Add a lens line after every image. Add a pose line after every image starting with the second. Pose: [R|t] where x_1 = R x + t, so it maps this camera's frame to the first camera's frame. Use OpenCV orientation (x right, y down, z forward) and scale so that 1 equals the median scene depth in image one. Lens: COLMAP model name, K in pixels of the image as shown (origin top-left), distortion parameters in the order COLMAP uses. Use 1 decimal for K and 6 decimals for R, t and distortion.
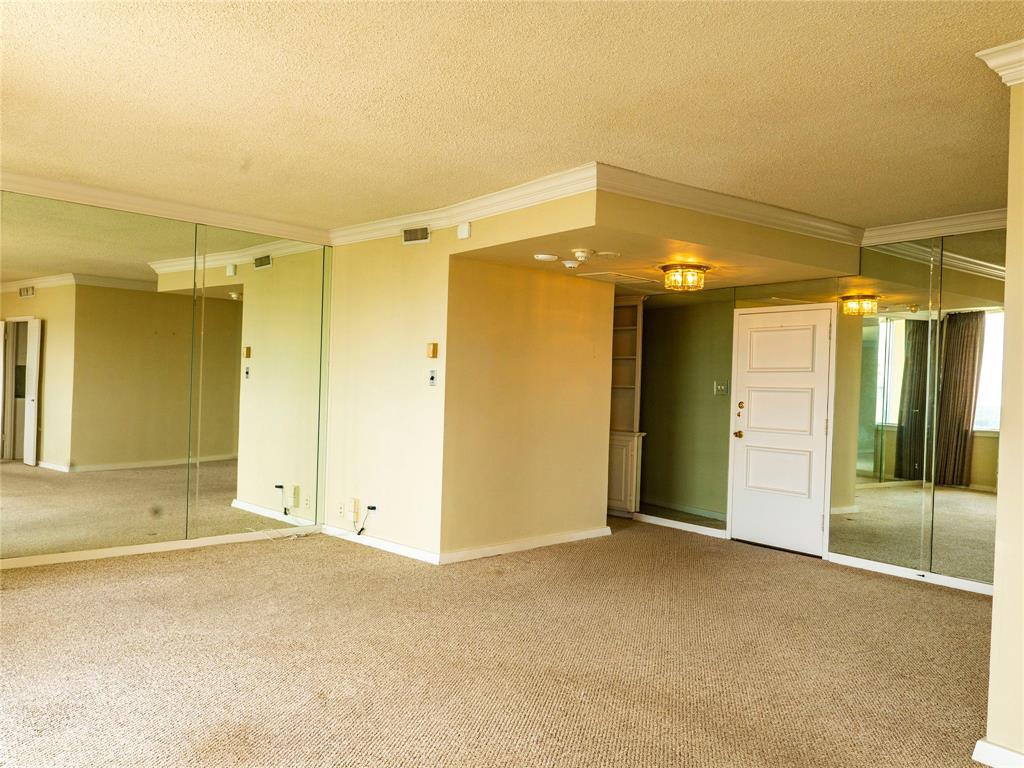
lens RADIAL K [[820.3, 0, 516.0], [0, 820.3, 388.3], [0, 0, 1]] dist [0.000630, -0.002820]
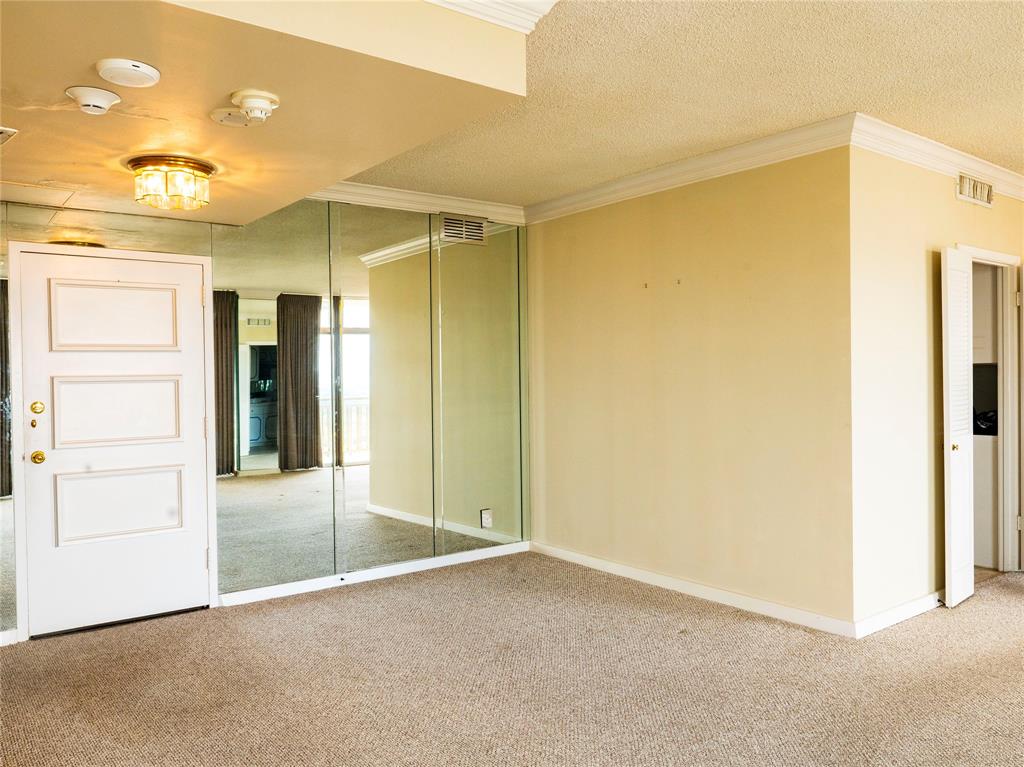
lens RADIAL K [[820.3, 0, 516.0], [0, 820.3, 387.8], [0, 0, 1]] dist [0.000630, -0.002820]
pose [[-0.046068, -0.045278, 0.997912, -0.357688], [0.009908, 0.998902, 0.045780, -0.018592], [-0.998889, 0.011997, -0.045569, 0.751999]]
